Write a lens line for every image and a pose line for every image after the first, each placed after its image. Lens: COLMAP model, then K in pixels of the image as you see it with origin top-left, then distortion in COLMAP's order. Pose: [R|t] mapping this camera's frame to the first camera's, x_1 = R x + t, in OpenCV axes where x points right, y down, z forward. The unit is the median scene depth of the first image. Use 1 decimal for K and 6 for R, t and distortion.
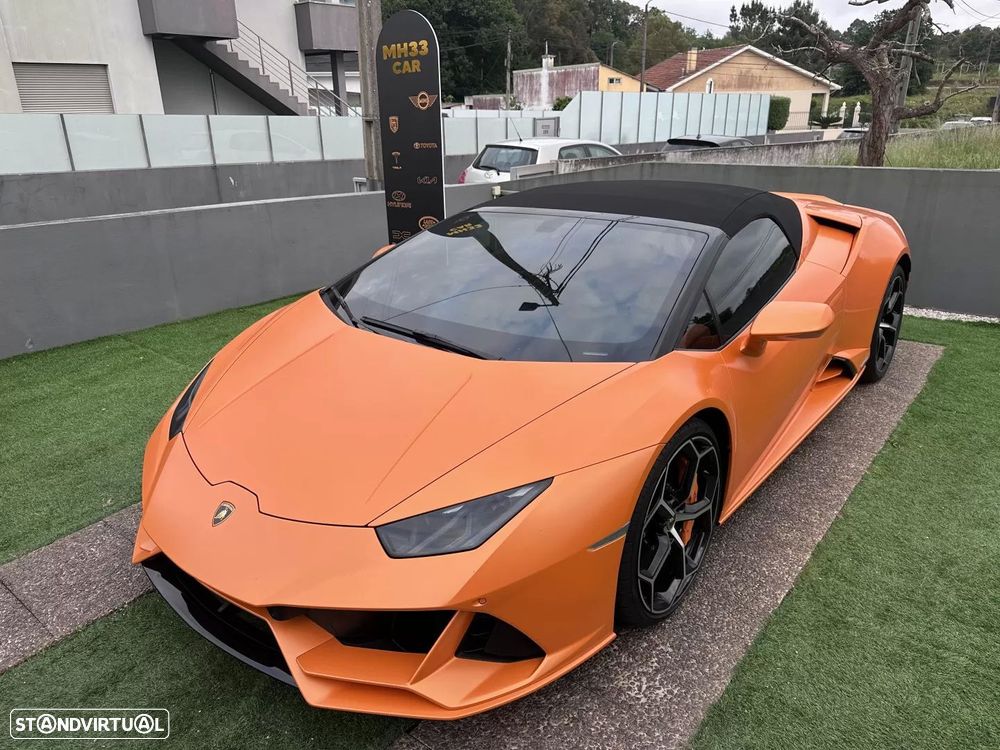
lens RADIAL K [[714.6, 0, 487.9], [0, 714.6, 374.2], [0, 0, 1]] dist [0.004226, -0.004014]
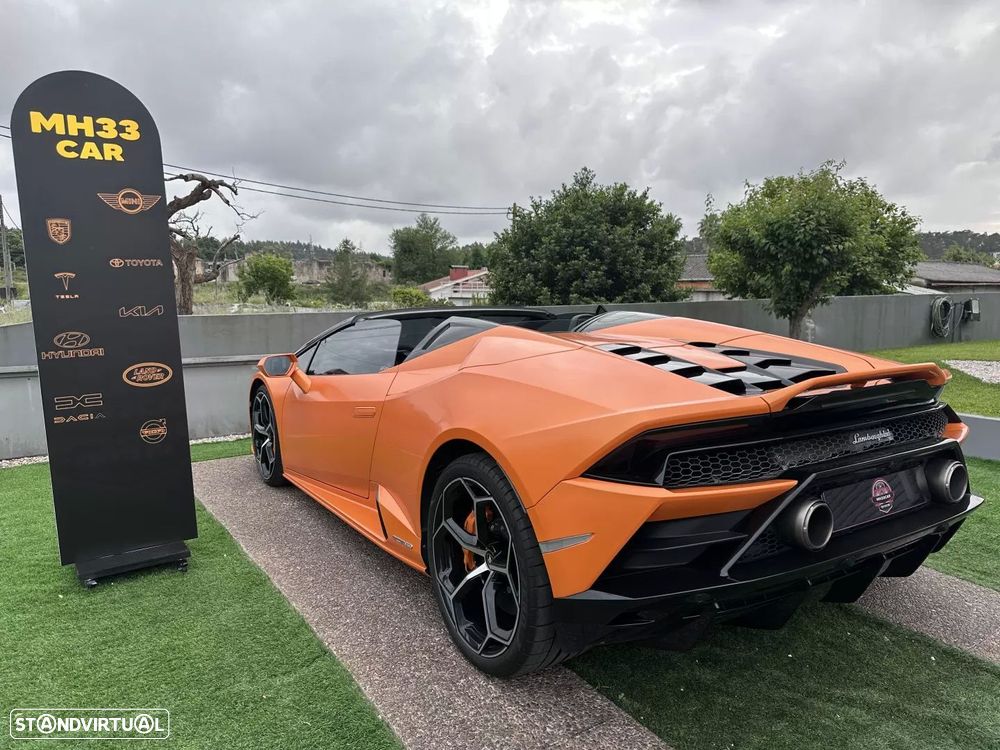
lens RADIAL K [[709.2, 0, 500.0], [0, 709.2, 375.0], [0, 0, 1]] dist [0.057973, -0.066318]
pose [[0.293731, -0.092168, 0.951434, -0.221511], [0.333883, 0.942541, -0.011772, -0.032376], [-0.895681, 0.321126, 0.307627, 0.174168]]
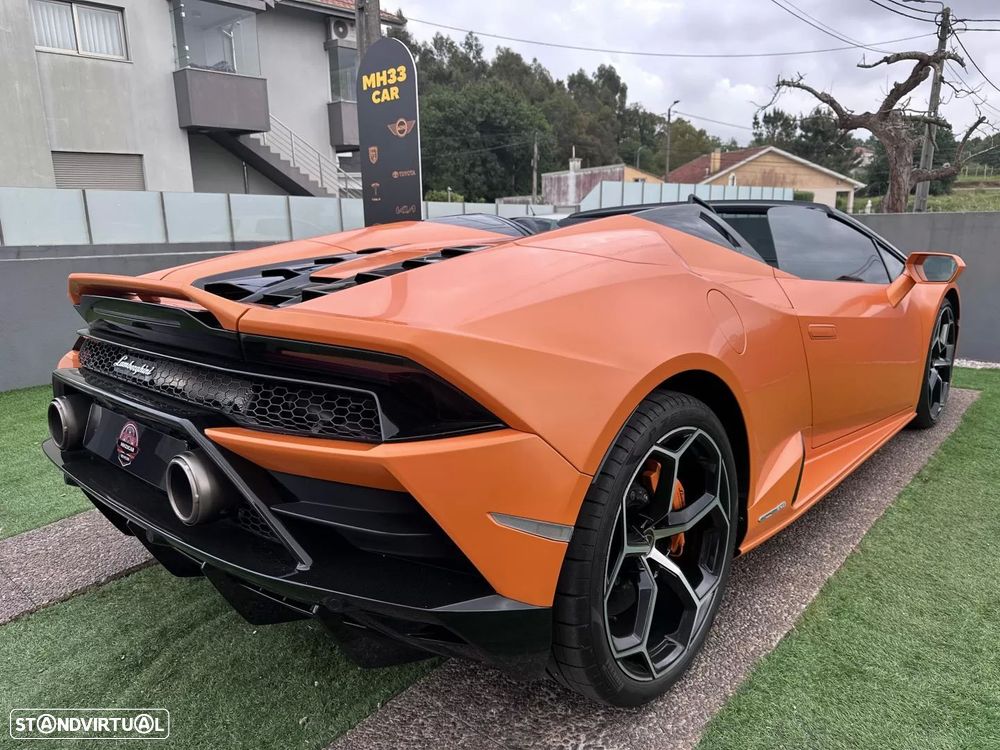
lens RADIAL K [[715.1, 0, 494.7], [0, 715.1, 374.6], [0, 0, 1]] dist [0.013800, -0.016869]
pose [[0.999317, 0.005186, -0.036584, 0.023854], [-0.010083, 0.990800, -0.134958, 0.024564], [0.035548, 0.135234, 0.990176, 0.033269]]
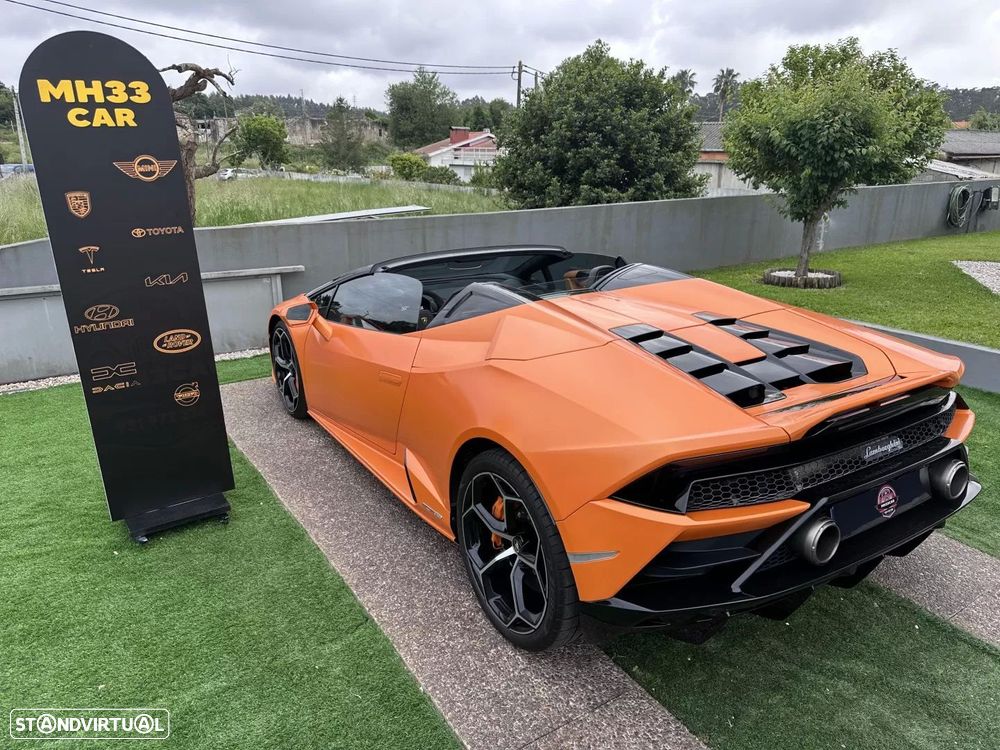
lens RADIAL K [[711.9, 0, 500.8], [0, 711.9, 371.0], [0, 0, 1]] dist [0.041922, -0.043680]
pose [[0.294941, -0.262318, 0.918803, -0.223329], [0.329259, 0.930587, 0.159988, -0.067787], [-0.896994, 0.255337, 0.360838, 0.168389]]
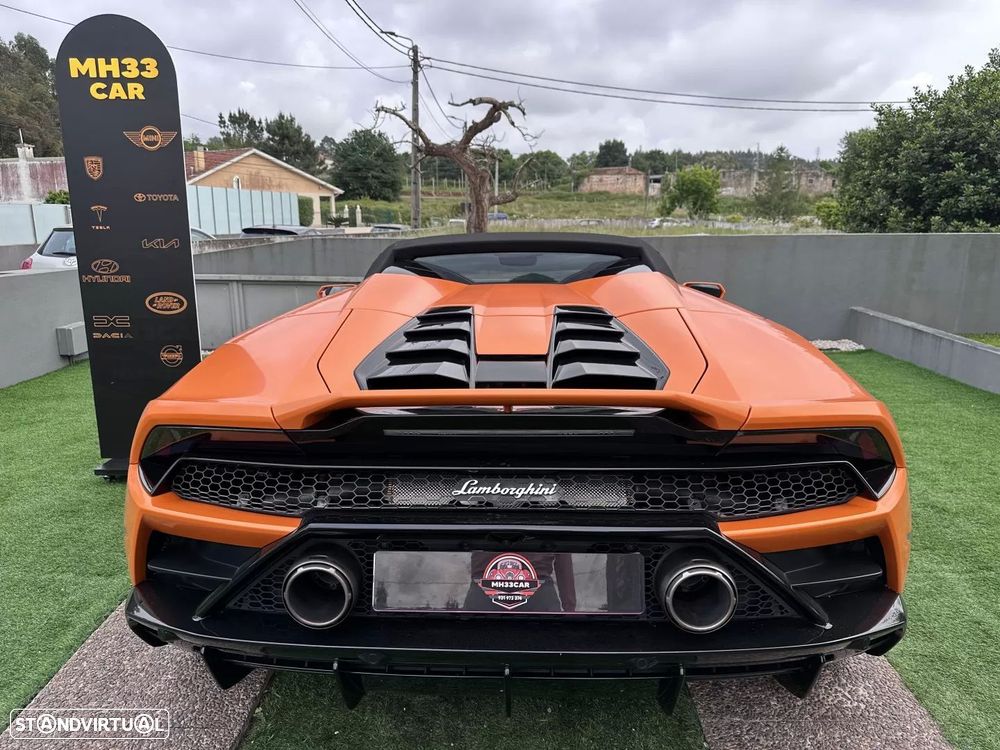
lens RADIAL K [[715.1, 0, 502.5], [0, 715.1, 373.4], [0, 0, 1]] dist [0.021905, -0.028696]
pose [[0.781082, -0.122688, 0.612257, -0.105576], [0.203417, 0.977016, -0.063728, -0.002937], [-0.590366, 0.174320, 0.788087, 0.067427]]
